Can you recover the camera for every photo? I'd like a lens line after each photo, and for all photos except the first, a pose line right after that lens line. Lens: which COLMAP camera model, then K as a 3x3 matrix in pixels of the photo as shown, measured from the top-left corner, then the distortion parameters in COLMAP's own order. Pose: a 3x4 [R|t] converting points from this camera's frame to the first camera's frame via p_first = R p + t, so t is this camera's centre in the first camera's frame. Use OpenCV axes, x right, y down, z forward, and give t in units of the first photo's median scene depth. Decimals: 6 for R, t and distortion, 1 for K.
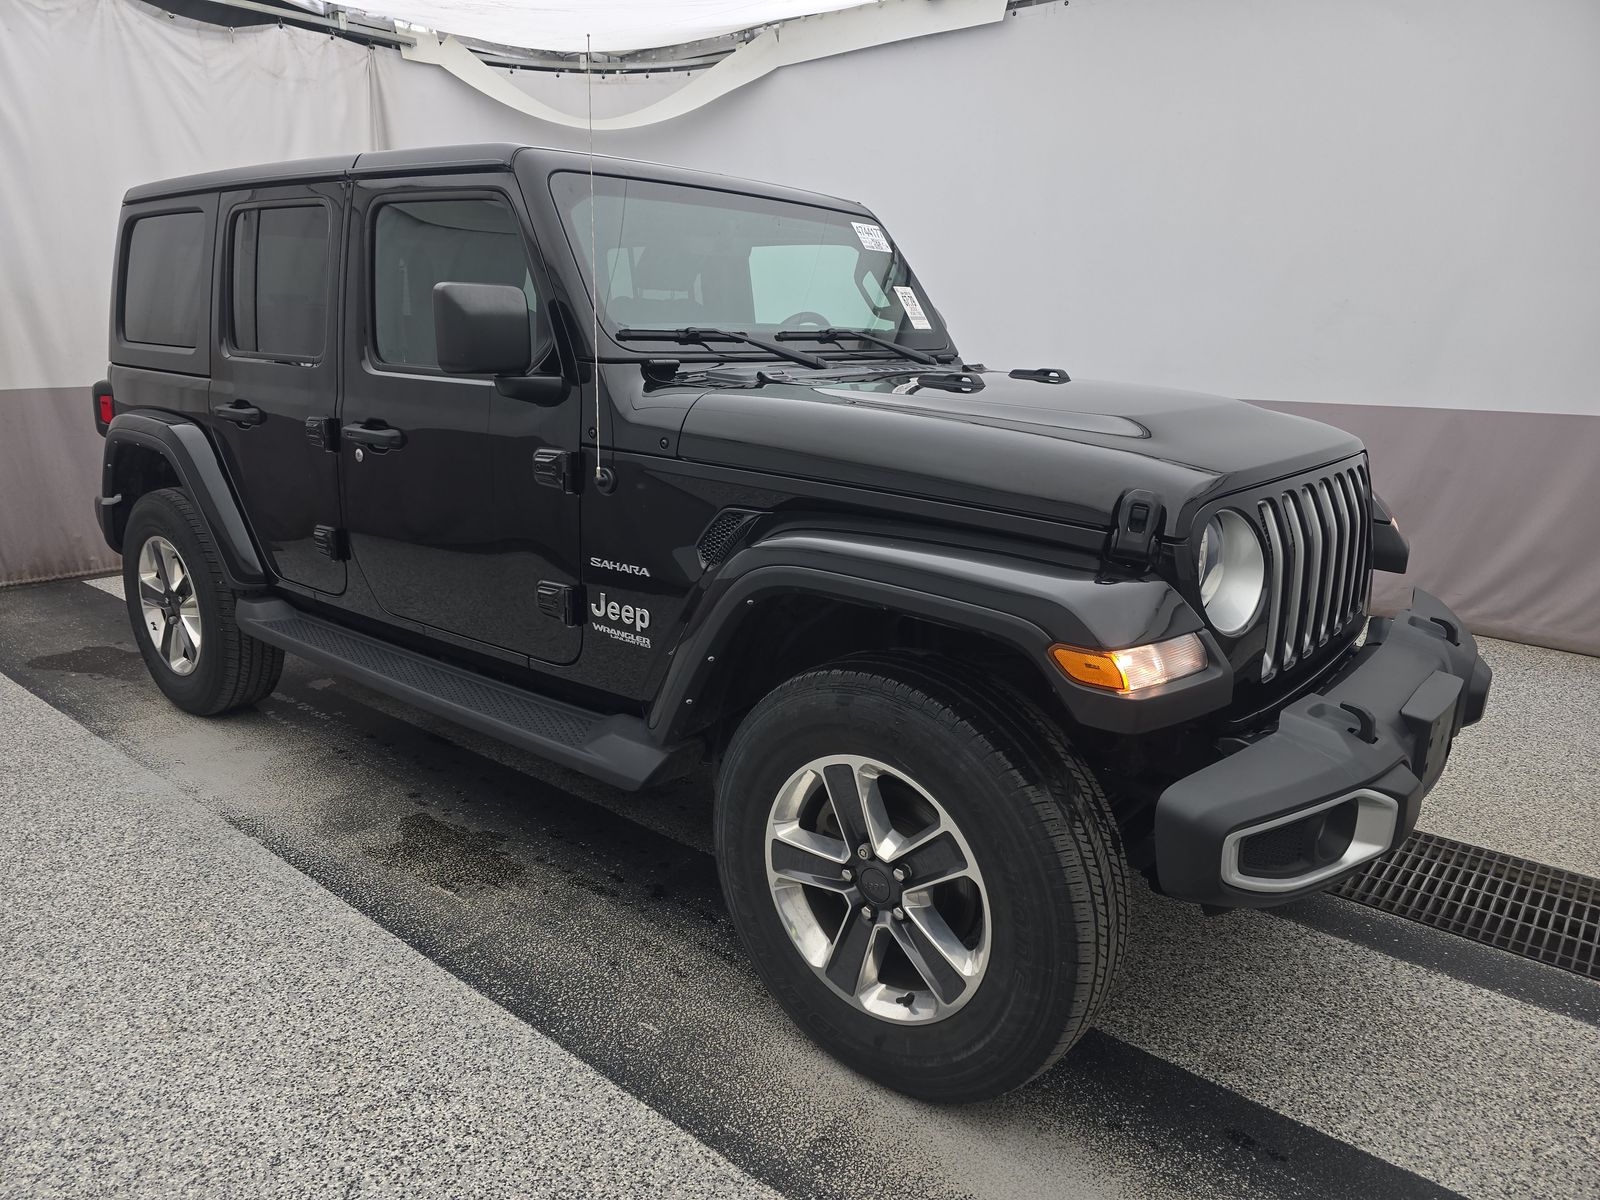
lens RADIAL K [[1091.5, 0, 800.0], [0, 1091.5, 600.0], [0, 0, 1]] dist [0.018659, -0.005305]
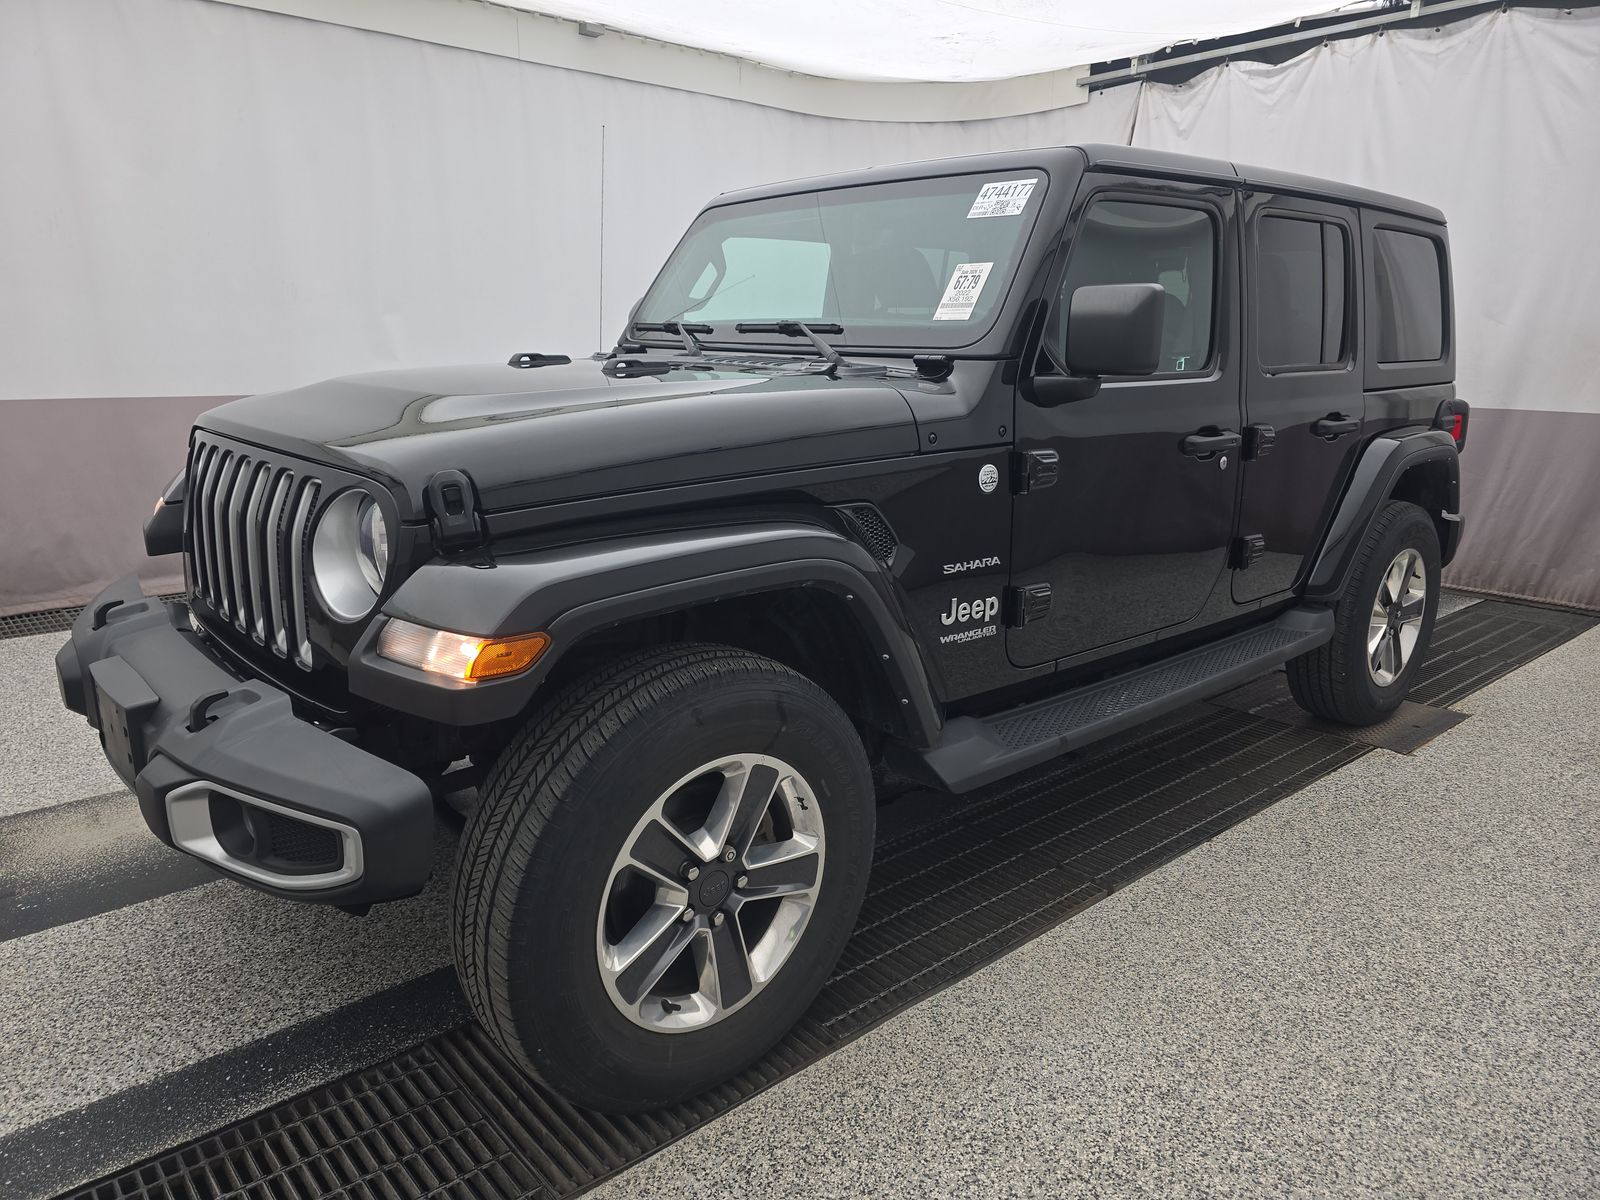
lens RADIAL K [[1075.9, 0, 786.3], [0, 1075.9, 578.5], [0, 0, 1]] dist [0.003900, -0.002760]
pose [[-0.158594, 0.207136, -0.965372, 1.152576], [-0.254509, 0.936128, 0.242672, -0.312455], [0.953977, 0.284182, -0.095747, 1.358569]]
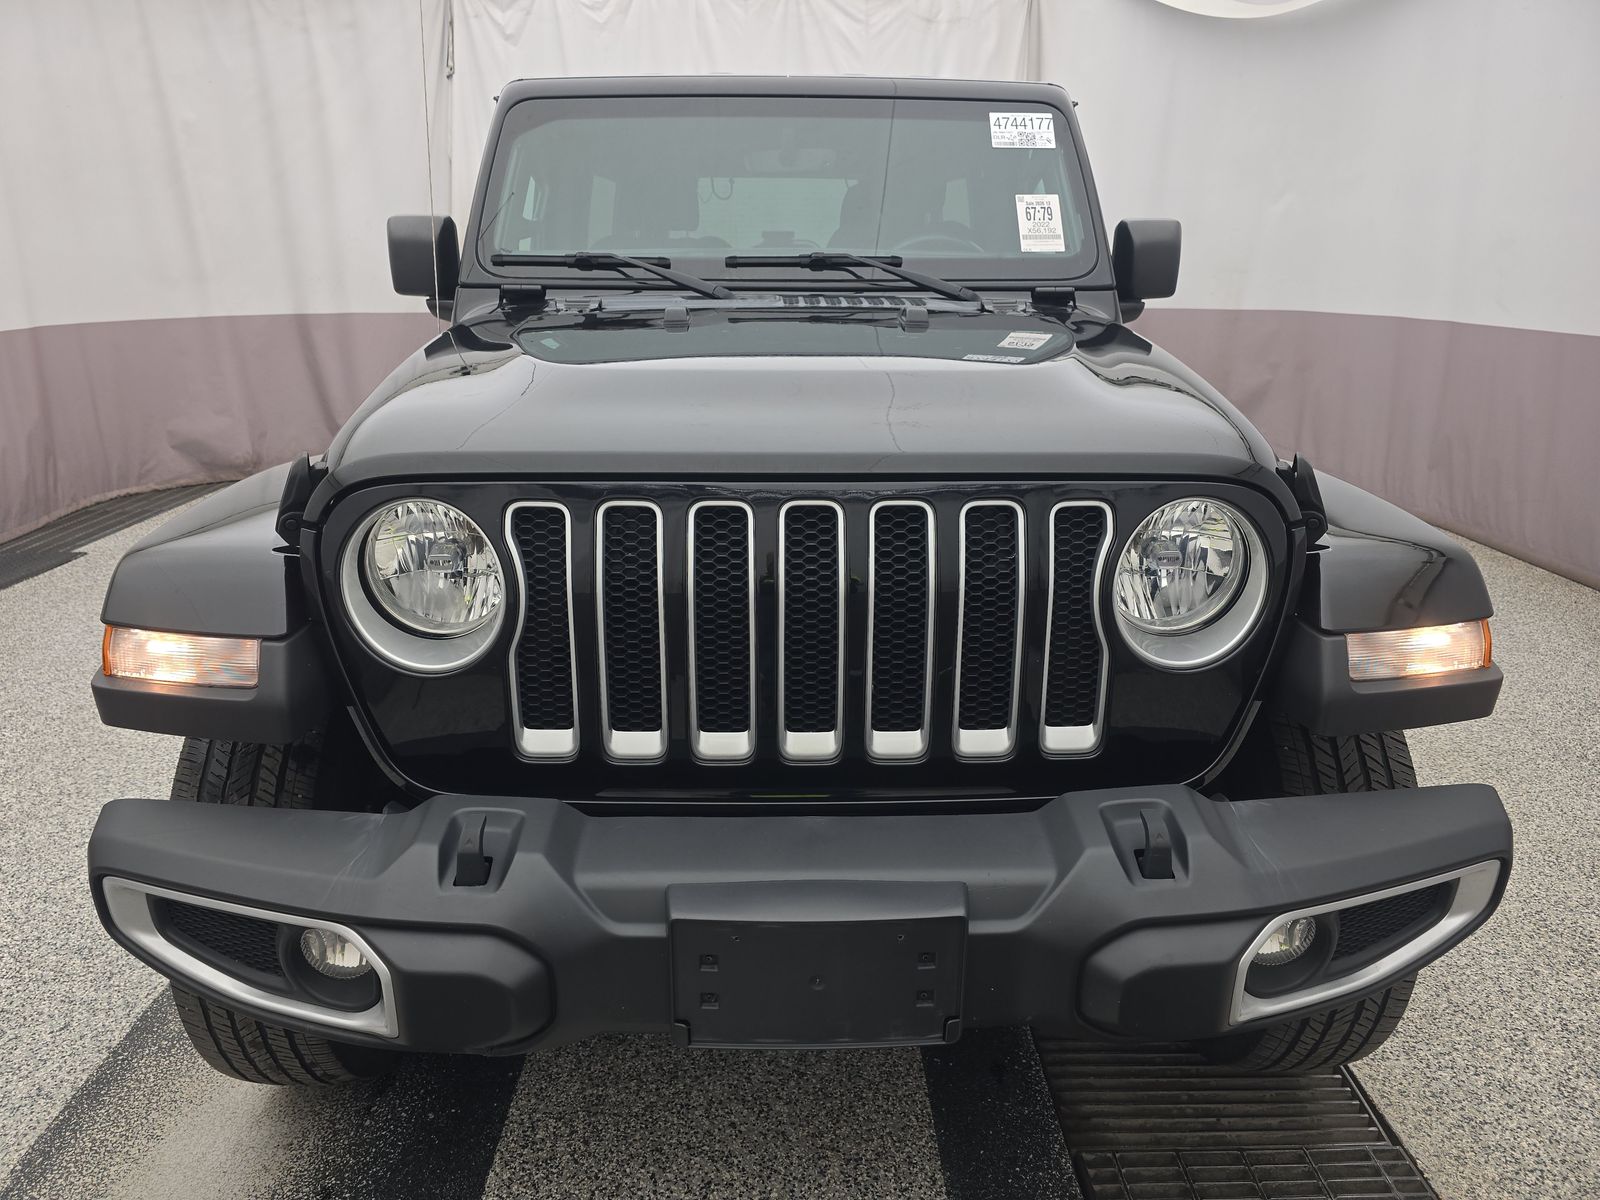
lens RADIAL K [[1052.2, 0, 800.0], [0, 1052.2, 600.0], [0, 0, 1]] dist [0.013031, -0.000124]
pose [[0.660094, 0.227120, -0.716026, 0.772889], [-0.176444, 0.973408, 0.146100, -0.120818], [0.730167, 0.029899, 0.682614, 0.515407]]
